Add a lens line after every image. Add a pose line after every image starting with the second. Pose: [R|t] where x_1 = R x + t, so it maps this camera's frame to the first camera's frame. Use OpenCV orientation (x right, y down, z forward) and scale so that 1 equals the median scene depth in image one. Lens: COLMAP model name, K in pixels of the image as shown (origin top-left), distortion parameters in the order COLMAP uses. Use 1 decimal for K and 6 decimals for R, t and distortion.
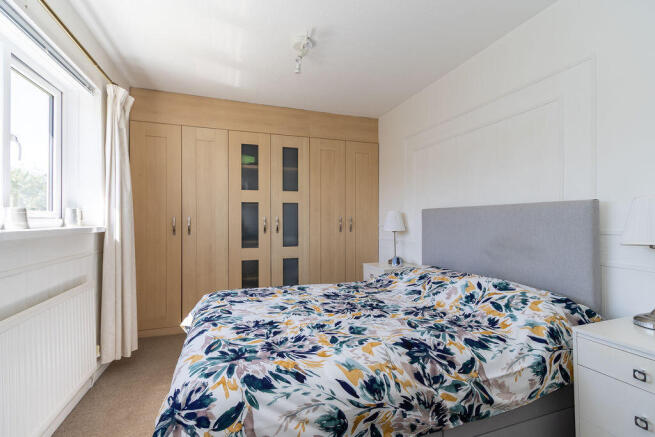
lens RADIAL K [[295.9, 0, 330.3], [0, 295.9, 217.9], [0, 0, 1]] dist [0.001126, -0.000213]
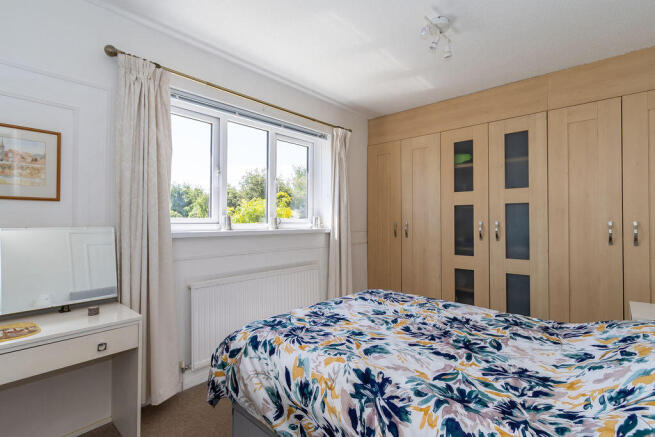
lens RADIAL K [[312.6, 0, 327.5], [0, 312.6, 218.5], [0, 0, 1]] dist [-0.000518, -0.000296]
pose [[0.470045, -0.005567, -0.882625, 0.702258], [0.003403, 0.999984, -0.004495, -0.016321], [0.882636, -0.000891, 0.470056, 0.339343]]
